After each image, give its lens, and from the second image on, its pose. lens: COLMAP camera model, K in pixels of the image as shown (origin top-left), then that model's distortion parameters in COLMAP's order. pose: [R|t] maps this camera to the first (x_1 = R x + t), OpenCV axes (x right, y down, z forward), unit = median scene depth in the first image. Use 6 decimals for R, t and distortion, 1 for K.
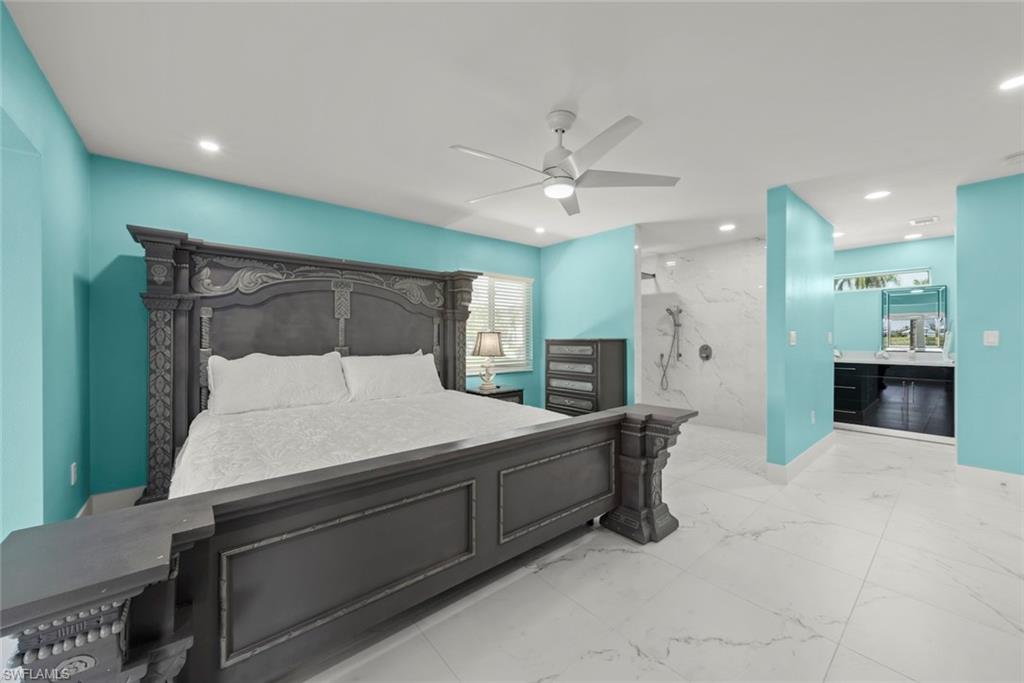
lens RADIAL K [[357.5, 0, 519.3], [0, 357.5, 342.3], [0, 0, 1]] dist [-0.011686, -0.000047]
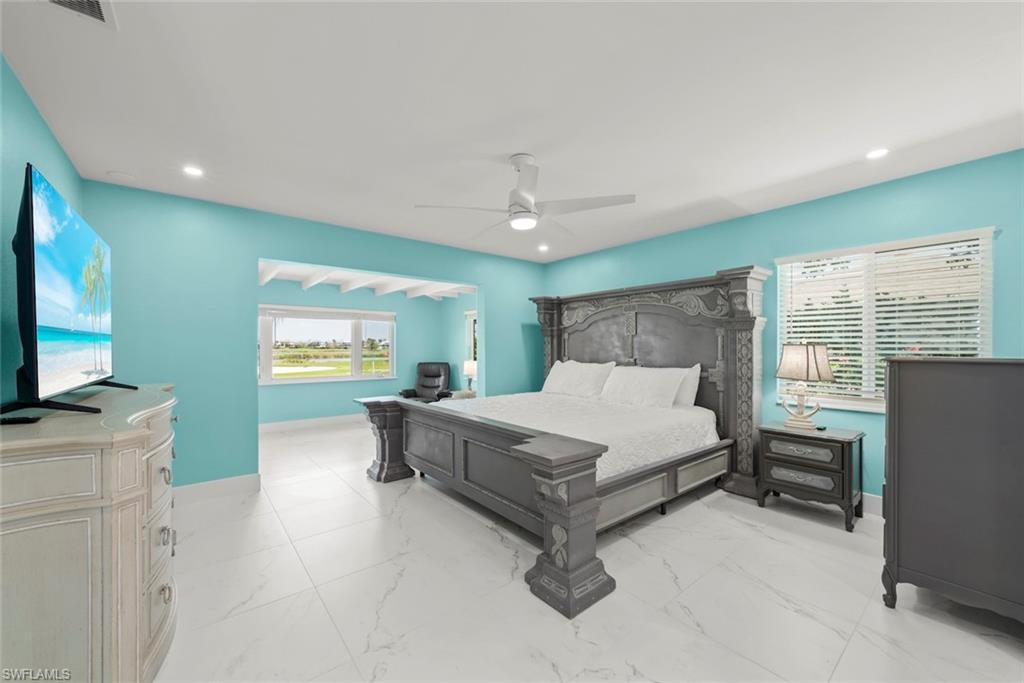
lens RADIAL K [[397.4, 0, 520.5], [0, 397.4, 345.6], [0, 0, 1]] dist [0.001495, 0.000034]
pose [[0.007529, -0.000508, -0.999972, 1.051814], [-0.009148, 0.999958, -0.000577, -0.032251], [0.999930, 0.009152, 0.007524, 0.741255]]
